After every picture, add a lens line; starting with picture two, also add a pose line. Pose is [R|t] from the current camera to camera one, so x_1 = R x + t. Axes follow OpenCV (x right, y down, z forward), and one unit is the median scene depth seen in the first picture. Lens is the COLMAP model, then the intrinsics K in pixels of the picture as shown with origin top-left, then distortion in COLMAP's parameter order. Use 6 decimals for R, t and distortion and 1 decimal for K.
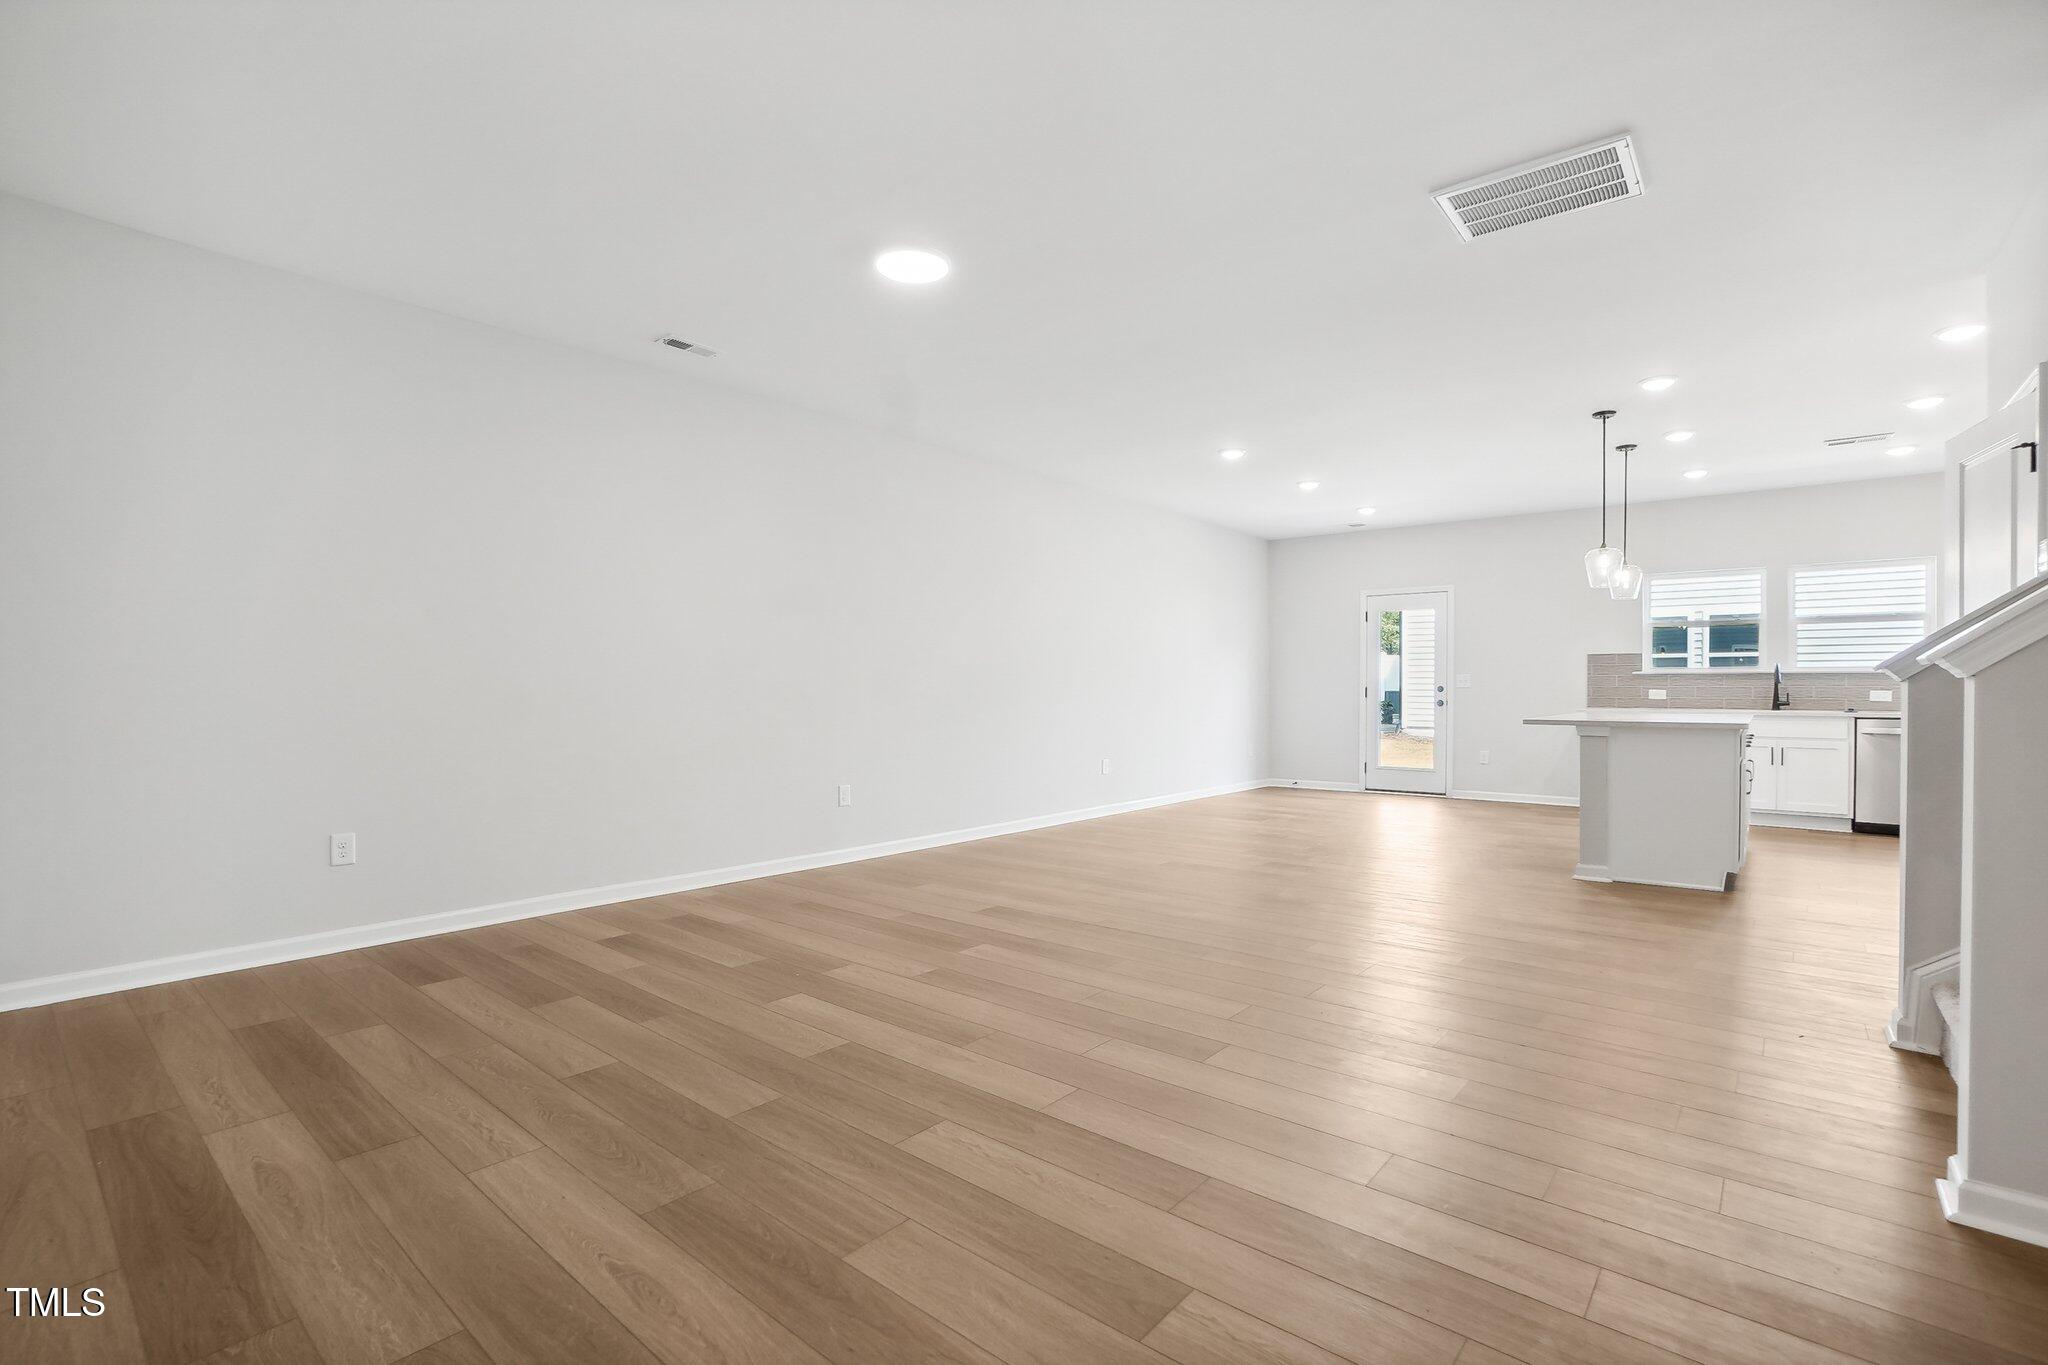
lens RADIAL K [[933.9, 0, 1021.8], [0, 933.9, 699.4], [0, 0, 1]] dist [-0.059855, 0.022782]
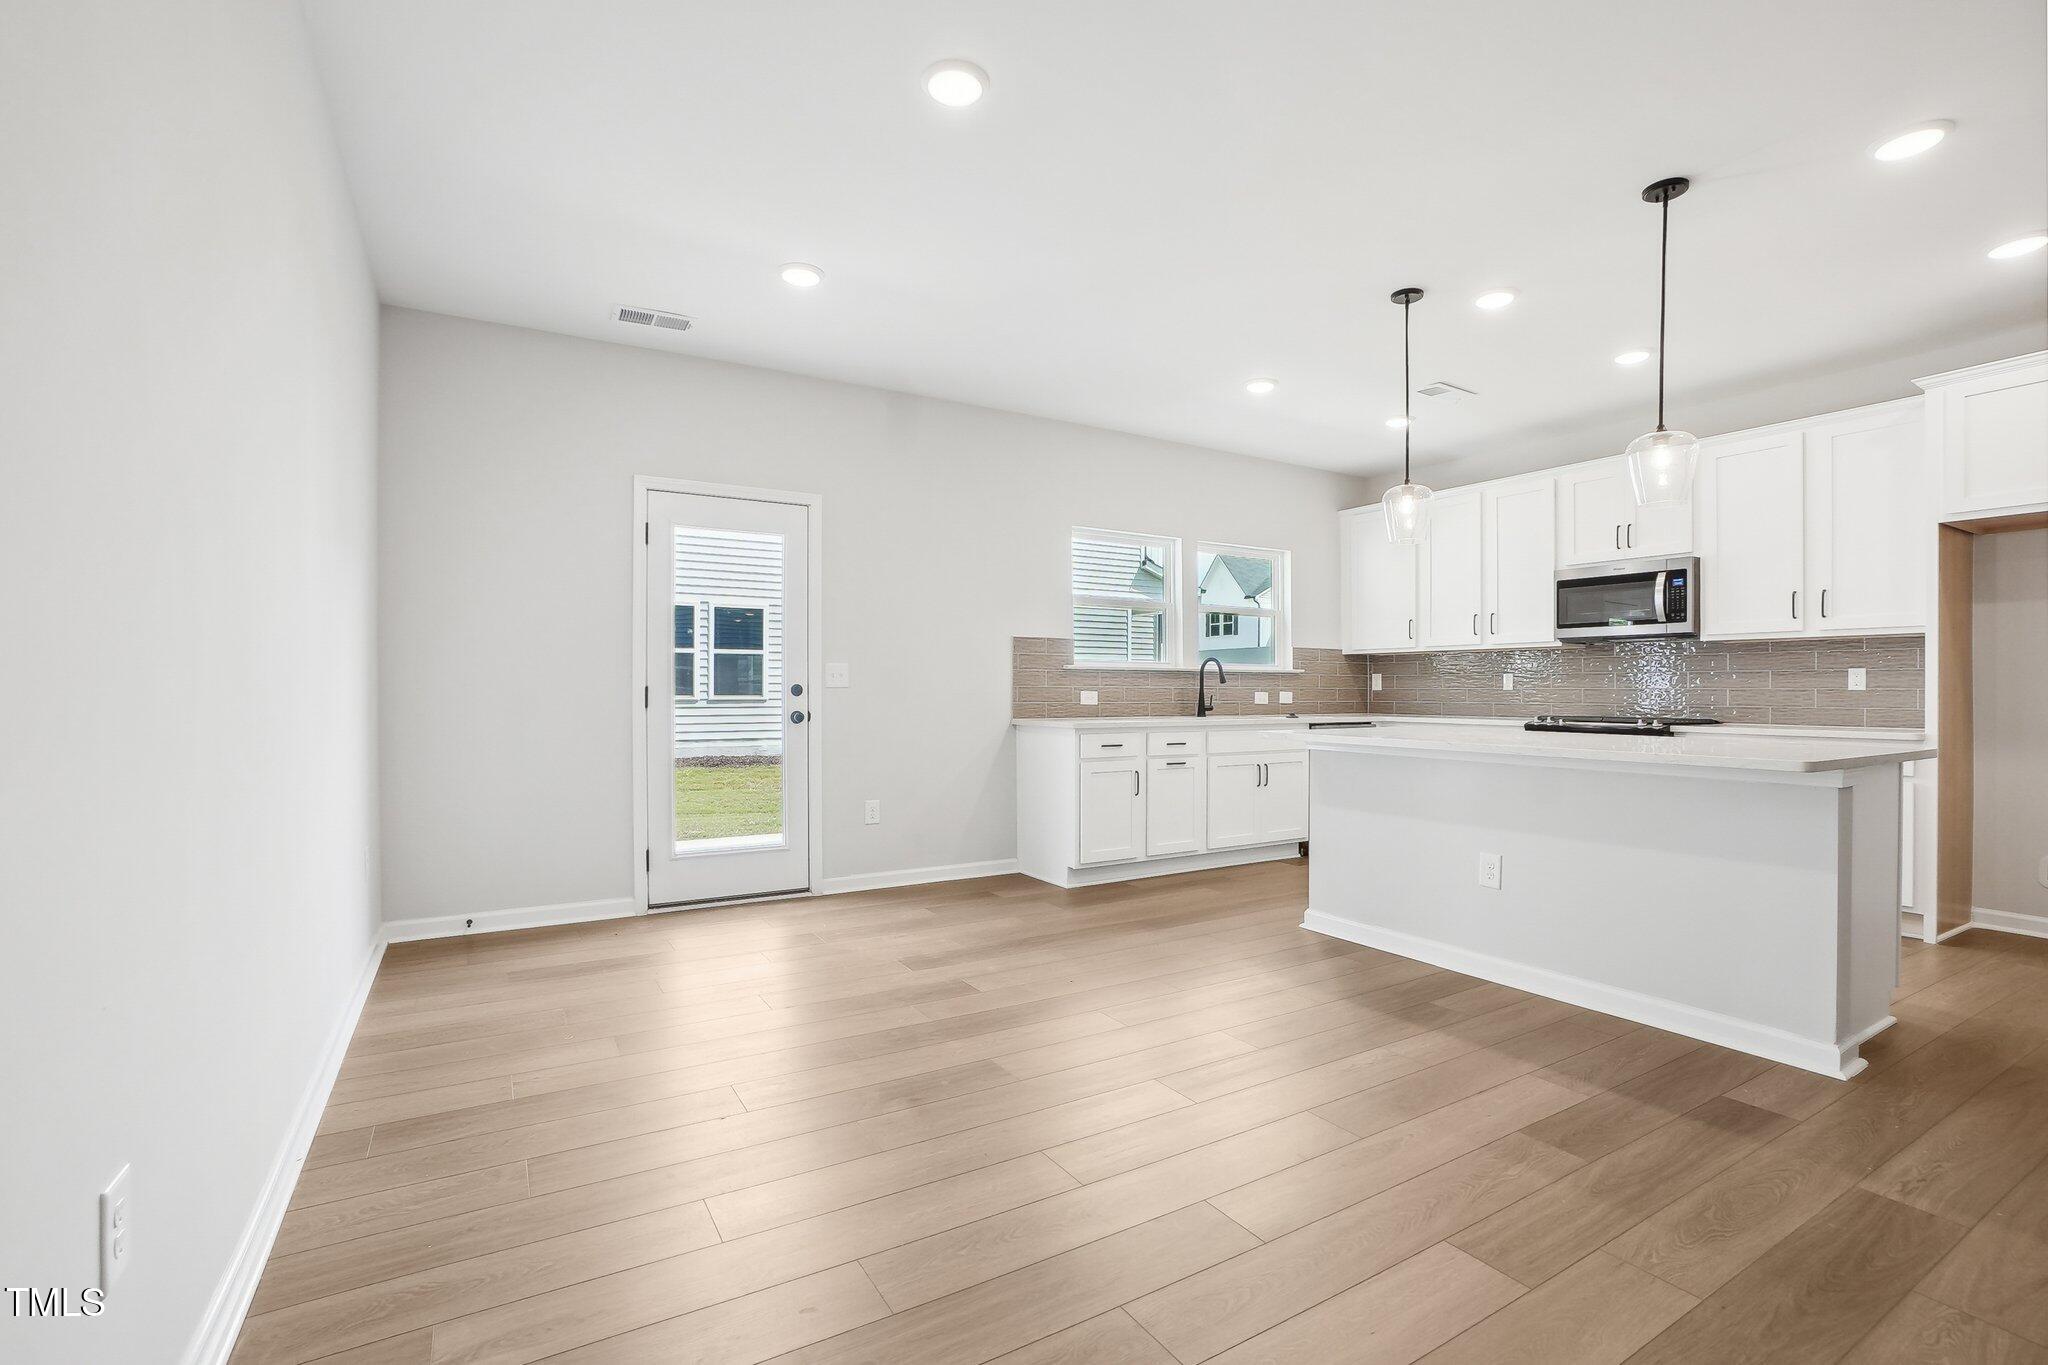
lens RADIAL K [[917.5, 0, 1028.4], [0, 917.5, 688.7], [0, 0, 1]] dist [-0.057701, 0.024727]
pose [[0.322302, 0.001422, 0.946636, 0.006435], [0.008390, 0.999955, -0.004359, -0.011289], [-0.946600, 0.009347, 0.322276, 0.921216]]
